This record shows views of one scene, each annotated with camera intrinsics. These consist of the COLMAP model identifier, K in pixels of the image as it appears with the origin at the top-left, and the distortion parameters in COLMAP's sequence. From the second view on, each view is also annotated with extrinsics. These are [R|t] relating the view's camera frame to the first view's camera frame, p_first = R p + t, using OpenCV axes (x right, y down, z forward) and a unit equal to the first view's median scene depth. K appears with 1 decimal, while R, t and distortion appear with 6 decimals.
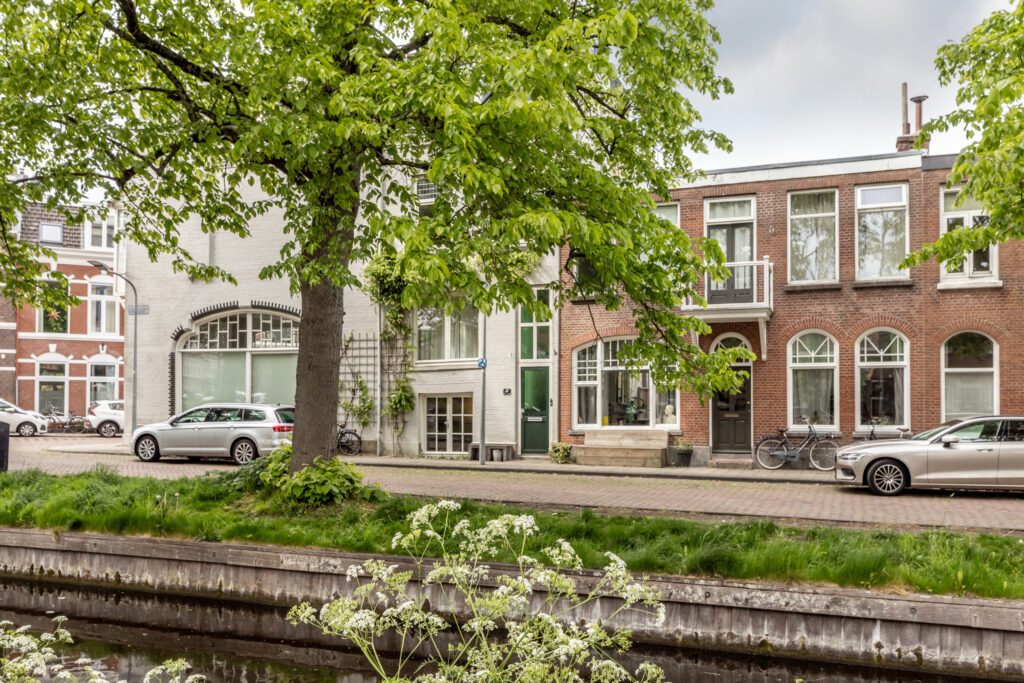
lens RADIAL K [[855.9, 0, 511.8], [0, 855.9, 352.0], [0, 0, 1]] dist [0.026084, -0.015013]
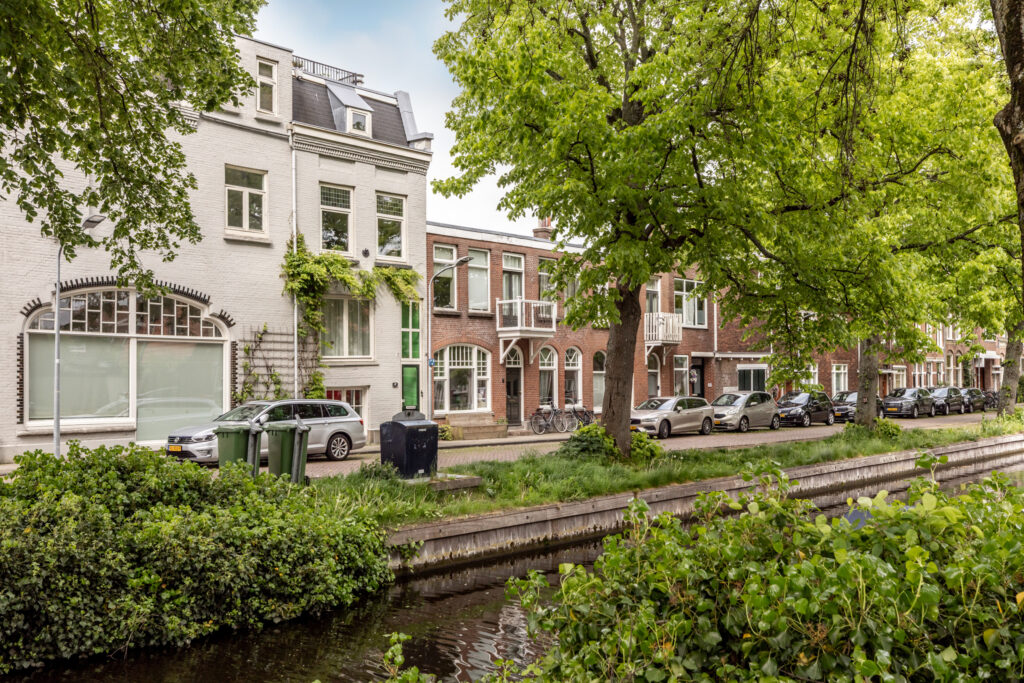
lens RADIAL K [[961.2, 0, 509.7], [0, 961.2, 349.6], [0, 0, 1]] dist [0.002728, 0.000000]
pose [[0.363709, 0.026190, 0.931145, -1.198520], [-0.052164, 0.998609, -0.007712, -0.000904], [-0.930051, -0.045767, 0.364569, 0.364323]]
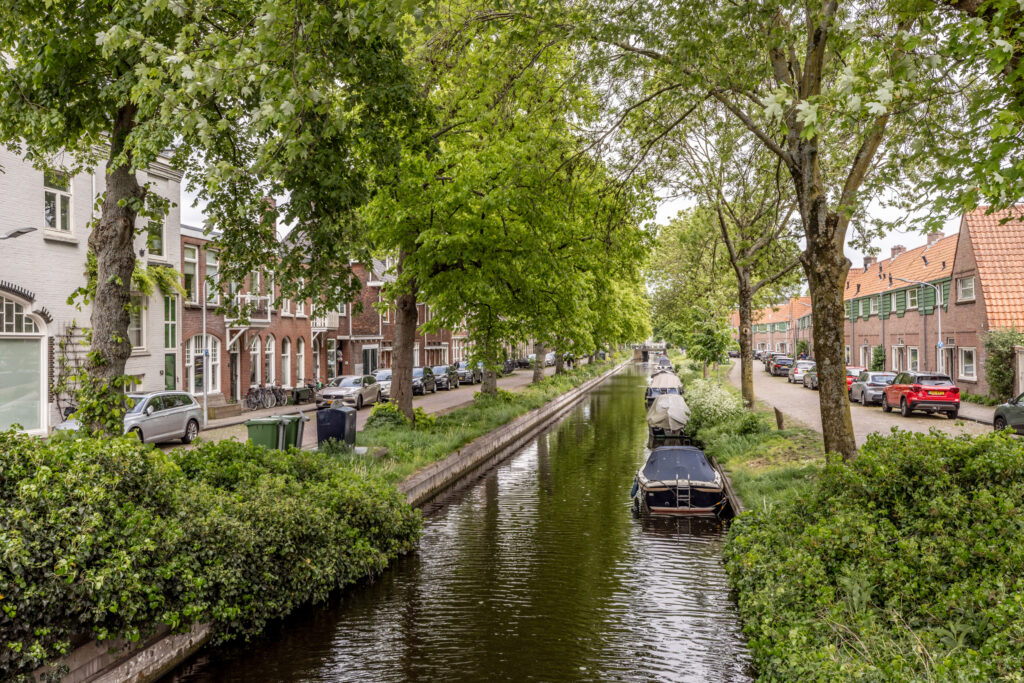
lens RADIAL K [[899.9, 0, 514.9], [0, 899.9, 336.7], [0, 0, 1]] dist [0.011573, 0.004716]
pose [[-0.209907, 0.003924, 0.977713, -1.484931], [-0.056596, 0.998266, -0.016158, -0.017112], [-0.976082, -0.058727, -0.209321, 0.761839]]
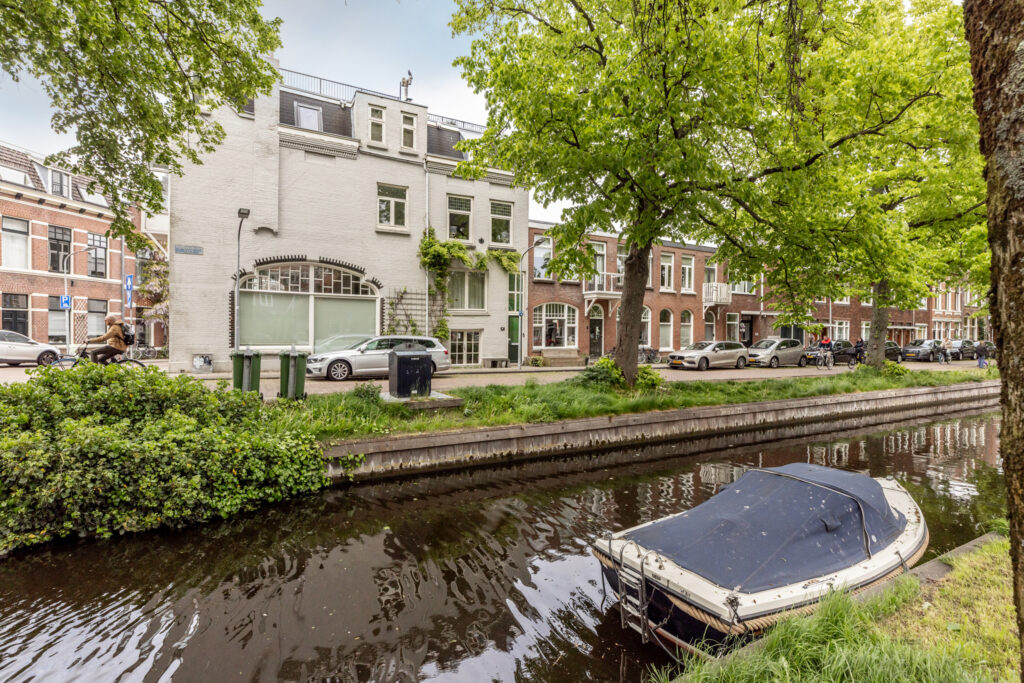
lens RADIAL K [[506.1, 0, 513.6], [0, 506.1, 329.3], [0, 0, 1]] dist [-0.006118, -0.000631]
pose [[0.633318, 0.008979, 0.773840, -0.812085], [-0.055632, 0.997874, 0.033952, 0.009892], [-0.771890, -0.064553, 0.632471, 0.311459]]
